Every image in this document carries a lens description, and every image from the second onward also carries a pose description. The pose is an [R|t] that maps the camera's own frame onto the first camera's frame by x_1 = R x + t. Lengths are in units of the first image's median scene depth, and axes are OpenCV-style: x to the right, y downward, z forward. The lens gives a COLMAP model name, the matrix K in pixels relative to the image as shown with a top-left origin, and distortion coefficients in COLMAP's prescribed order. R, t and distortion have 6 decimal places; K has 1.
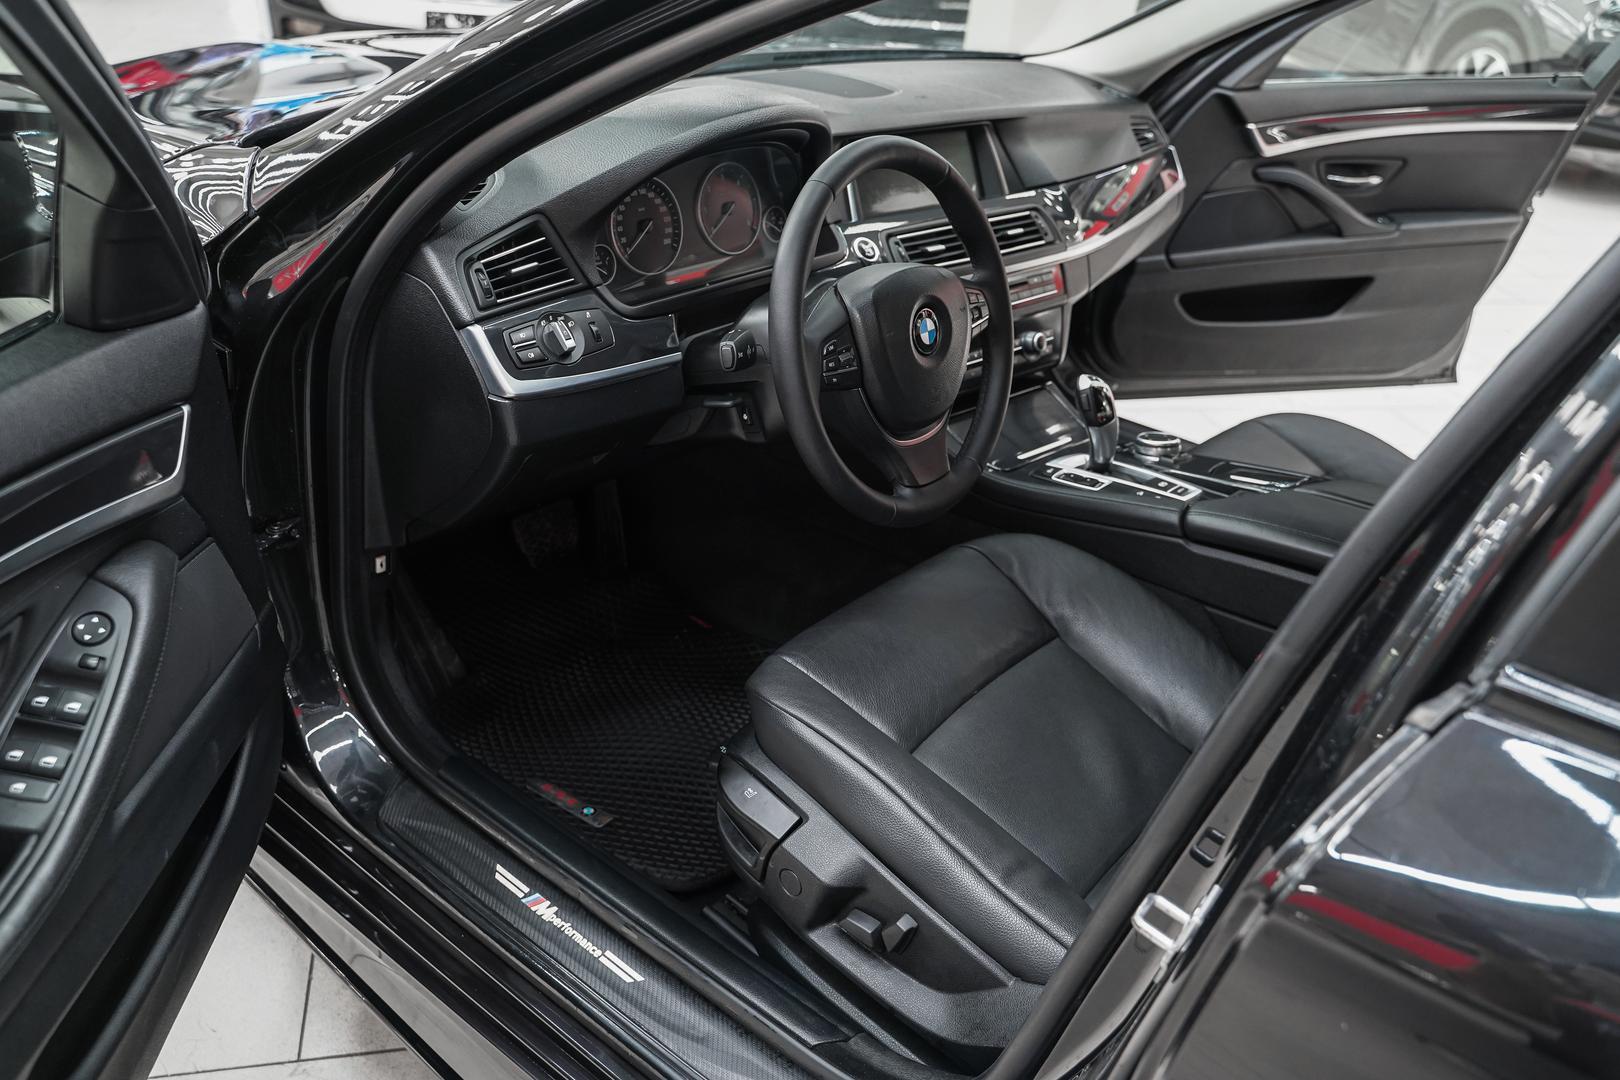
lens RADIAL K [[1290.6, 0, 808.8], [0, 1290.6, 530.4], [0, 0, 1]] dist [-0.015422, 0.014064]
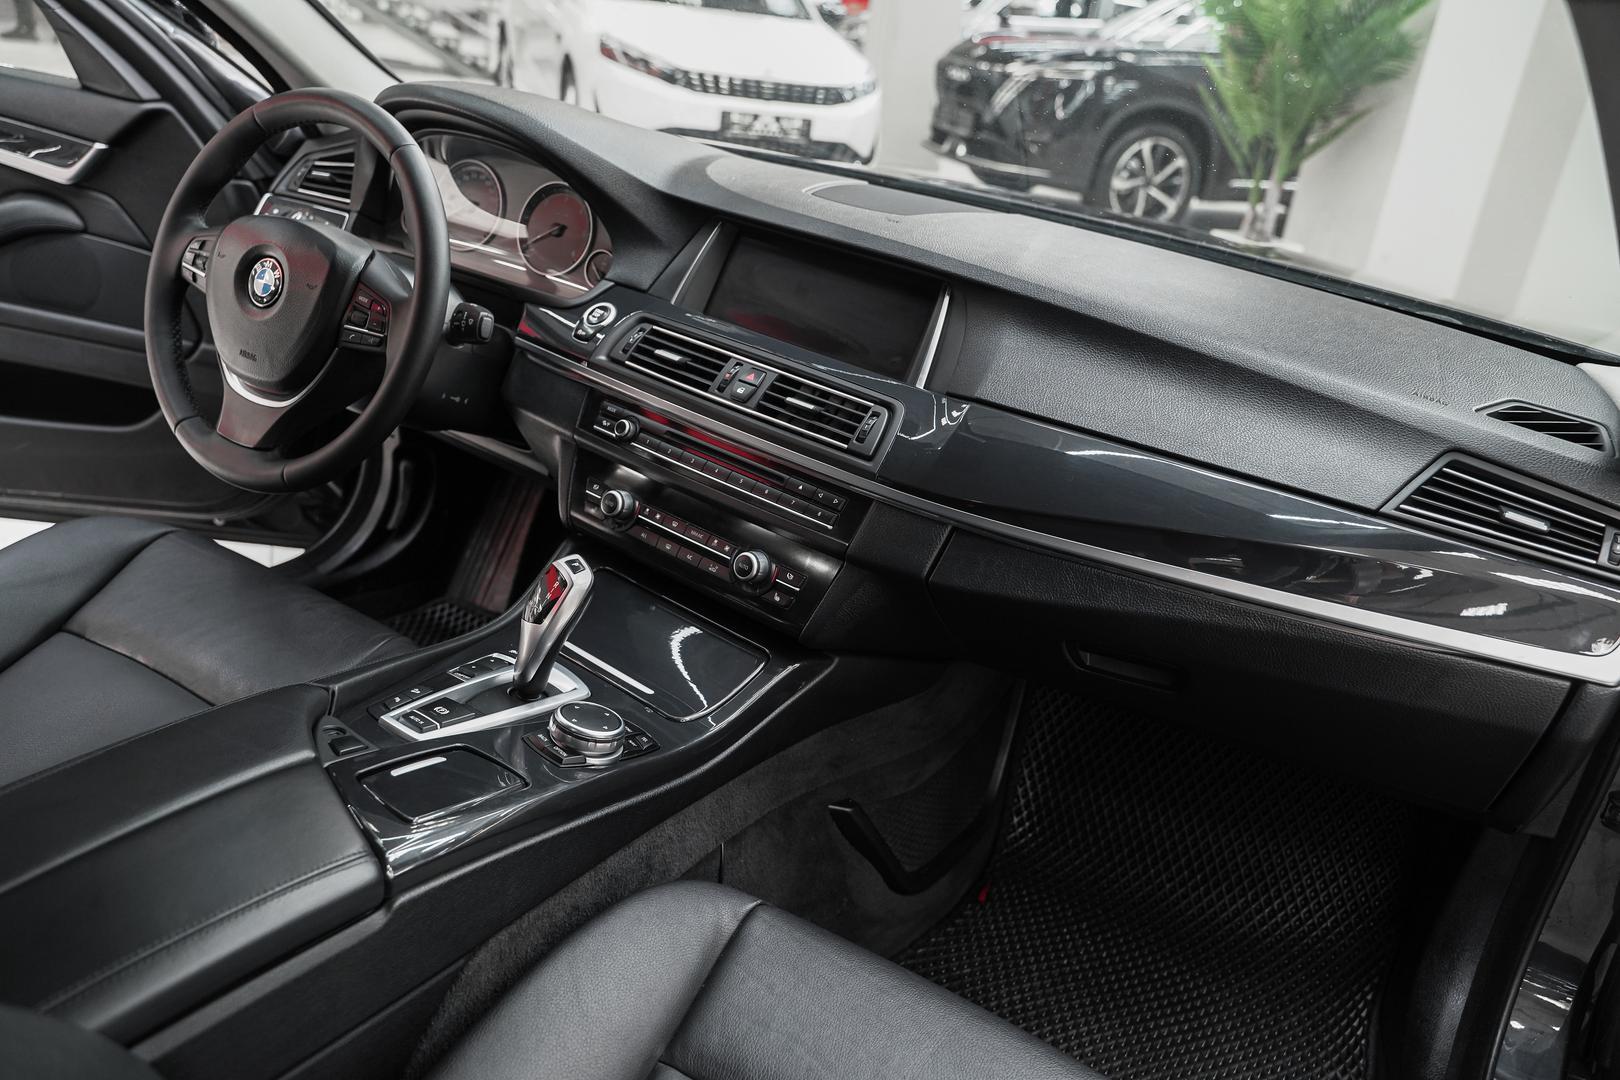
lens RADIAL K [[1290.6, 0, 809.6], [0, 1290.6, 538.4], [0, 0, 1]] dist [-0.015422, 0.014064]
pose [[0.138974, 0.319613, -0.937301, 0.838203], [-0.573917, 0.797327, 0.186788, -0.315747], [0.807035, 0.511974, 0.294239, 0.880727]]
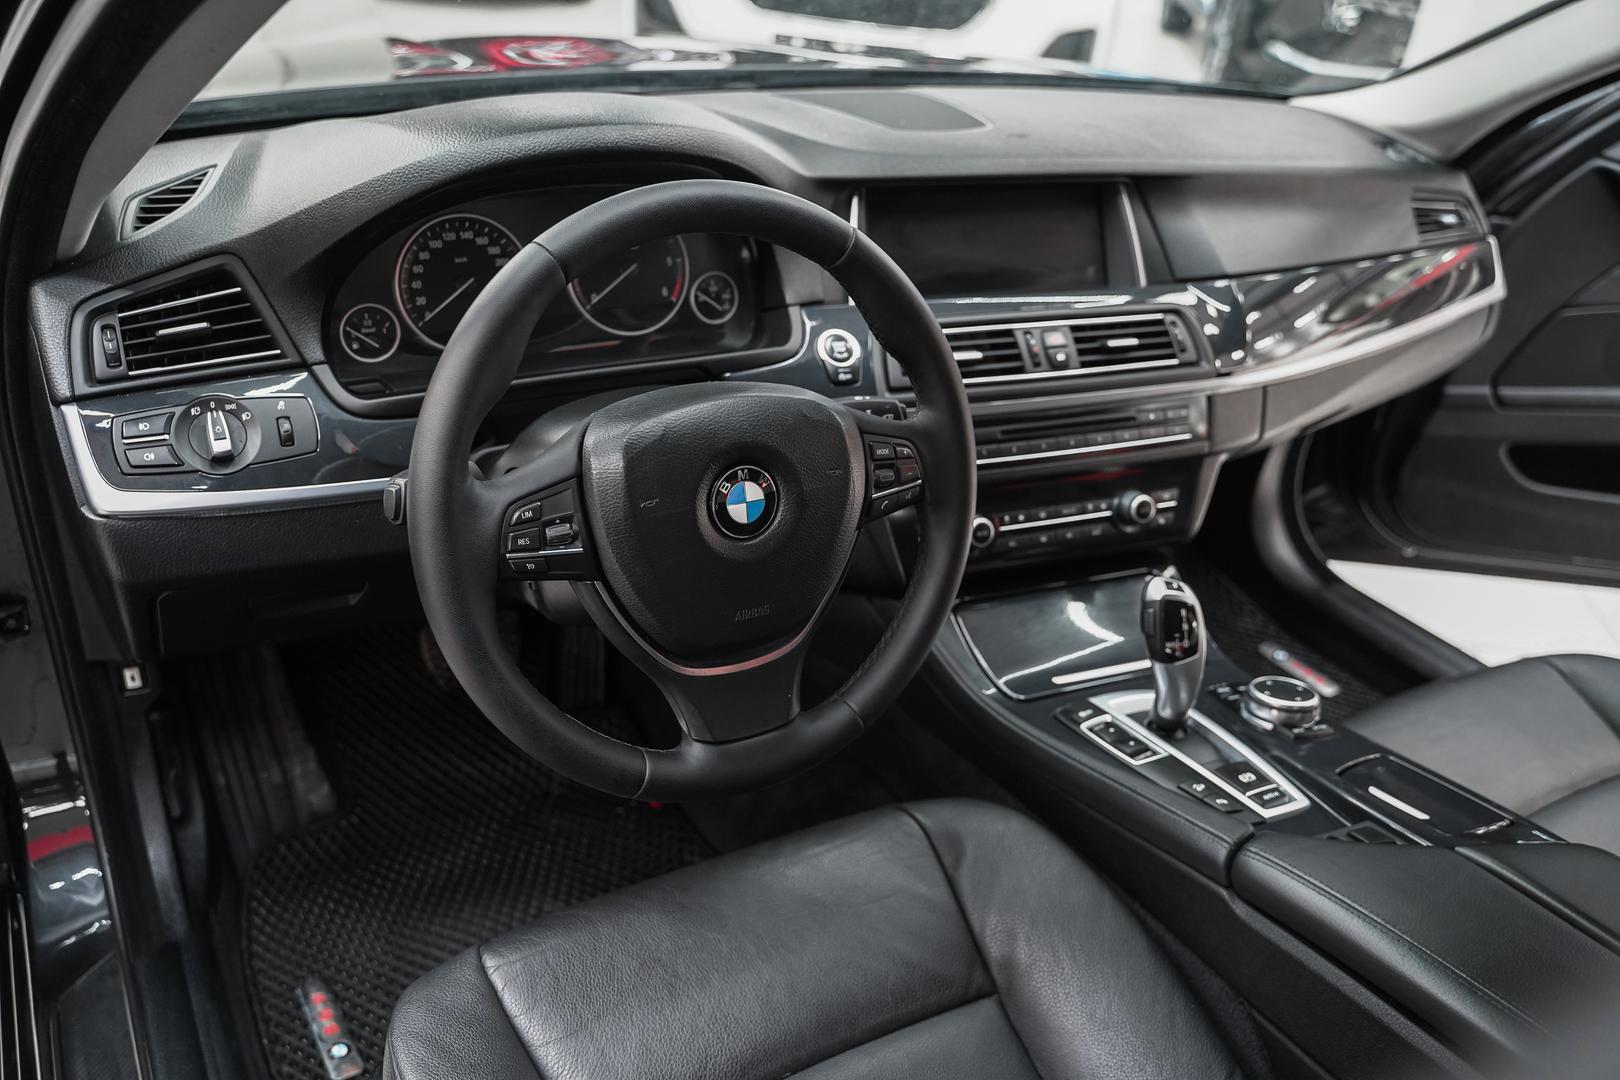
lens RADIAL K [[1290.6, 0, 804.9], [0, 1290.6, 531.1], [0, 0, 1]] dist [-0.015422, 0.014064]
pose [[0.936395, 0.159944, -0.312383, 0.240392], [-0.167731, 0.985831, 0.001970, -0.113241], [0.308272, 0.050552, 0.949954, 0.330380]]
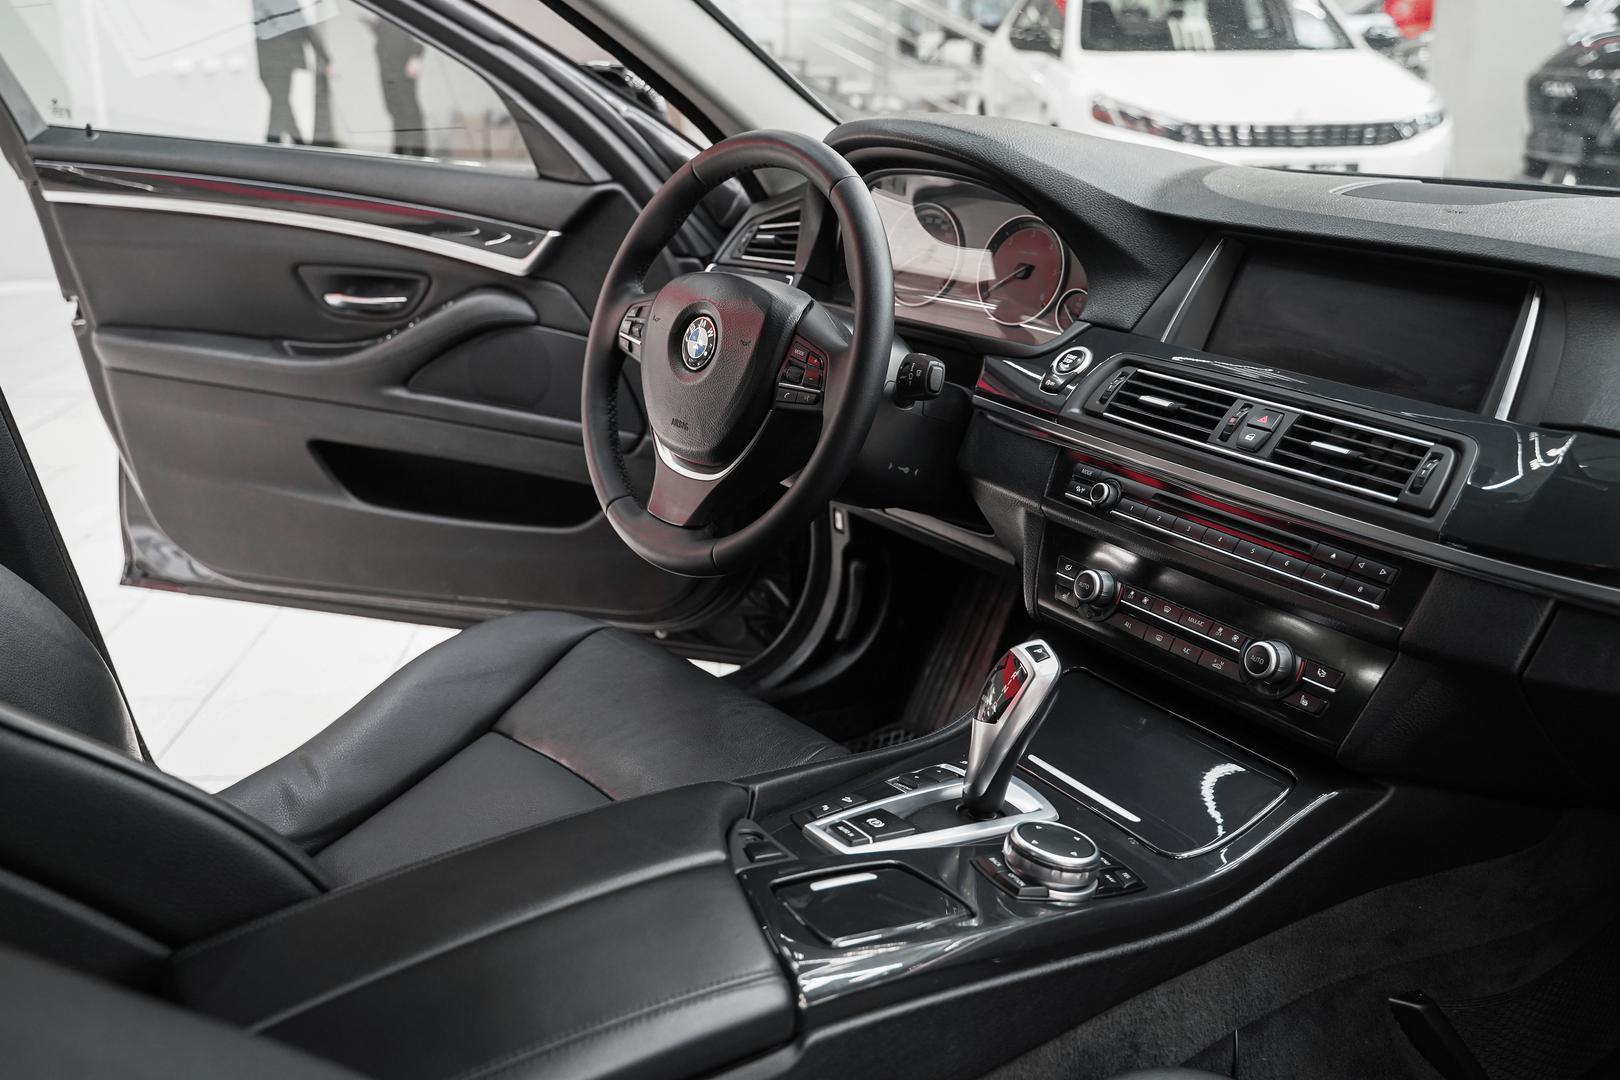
lens RADIAL K [[1534.8, 0, 771.5], [0, 1534.8, 508.9], [0, 0, 1]] dist [-0.003750, 0.000000]
pose [[-0.216862, 0.204961, -0.954443, 0.825381], [-0.480014, 0.828959, 0.287079, -0.291645], [0.850034, 0.520402, -0.081386, 0.911844]]
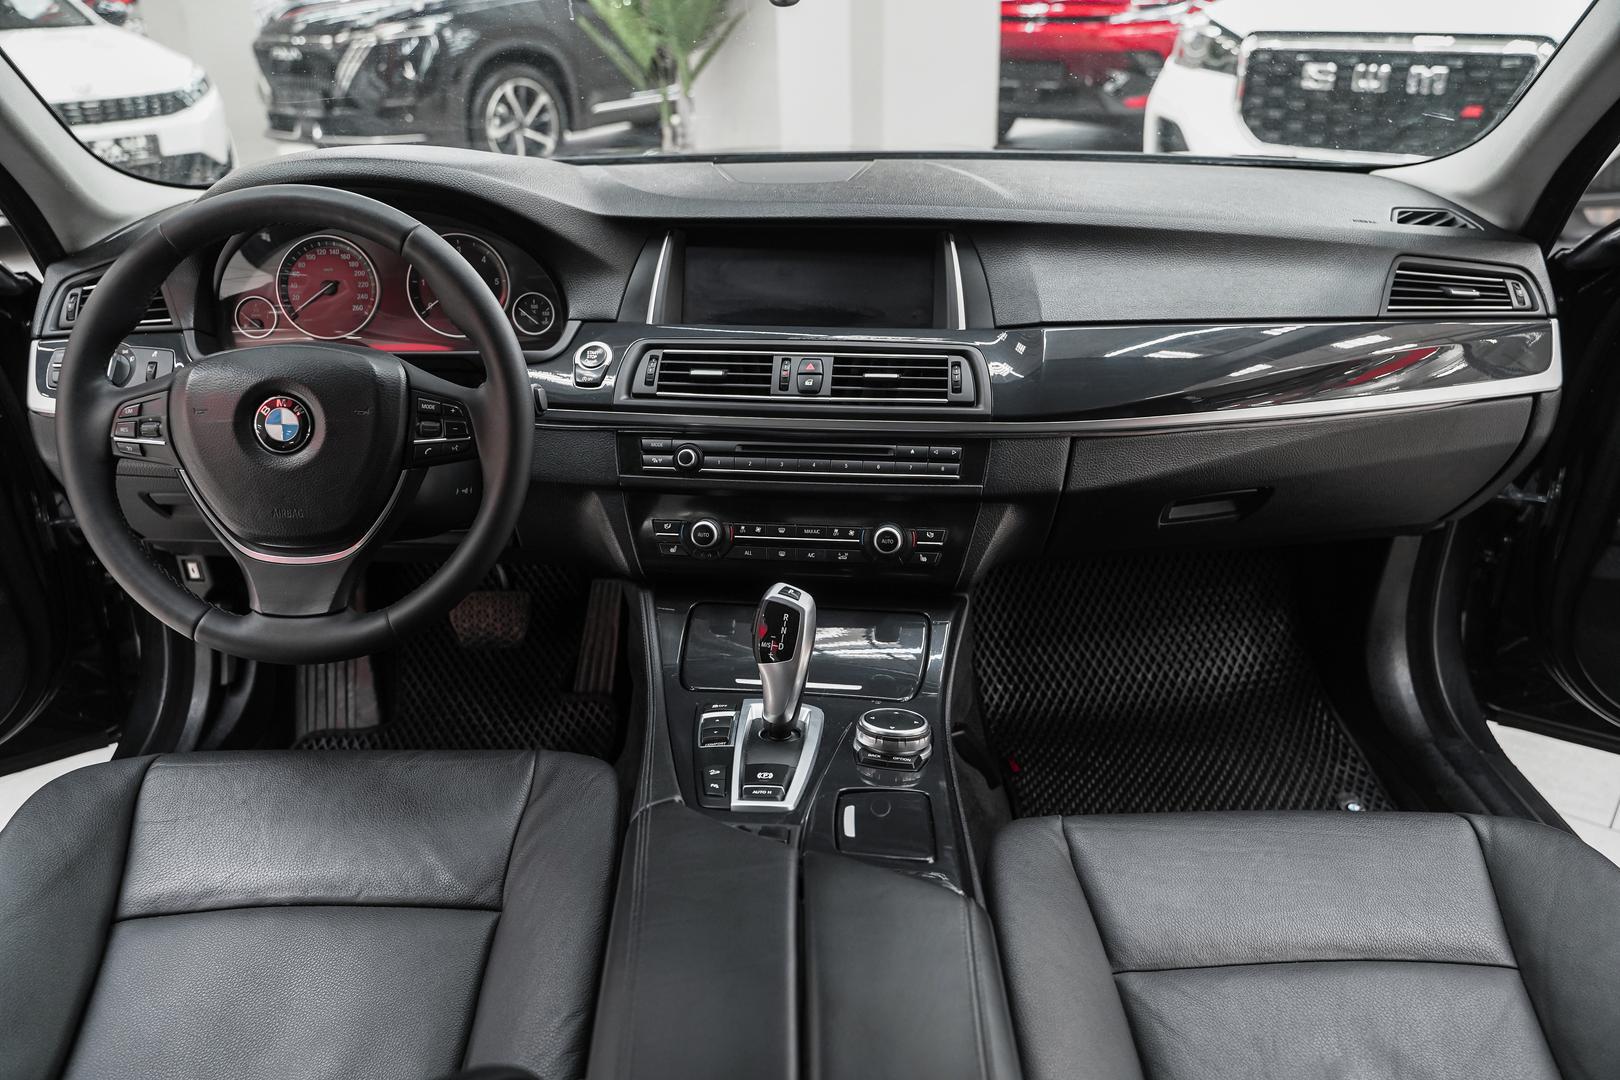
lens RADIAL K [[1290.6, 0, 800.2], [0, 1290.6, 543.2], [0, 0, 1]] dist [-0.015422, 0.014064]
pose [[0.624153, 0.220001, -0.749688, 0.698405], [-0.307695, 0.951208, 0.022967, -0.155405], [0.718162, 0.216341, 0.661393, 0.554946]]
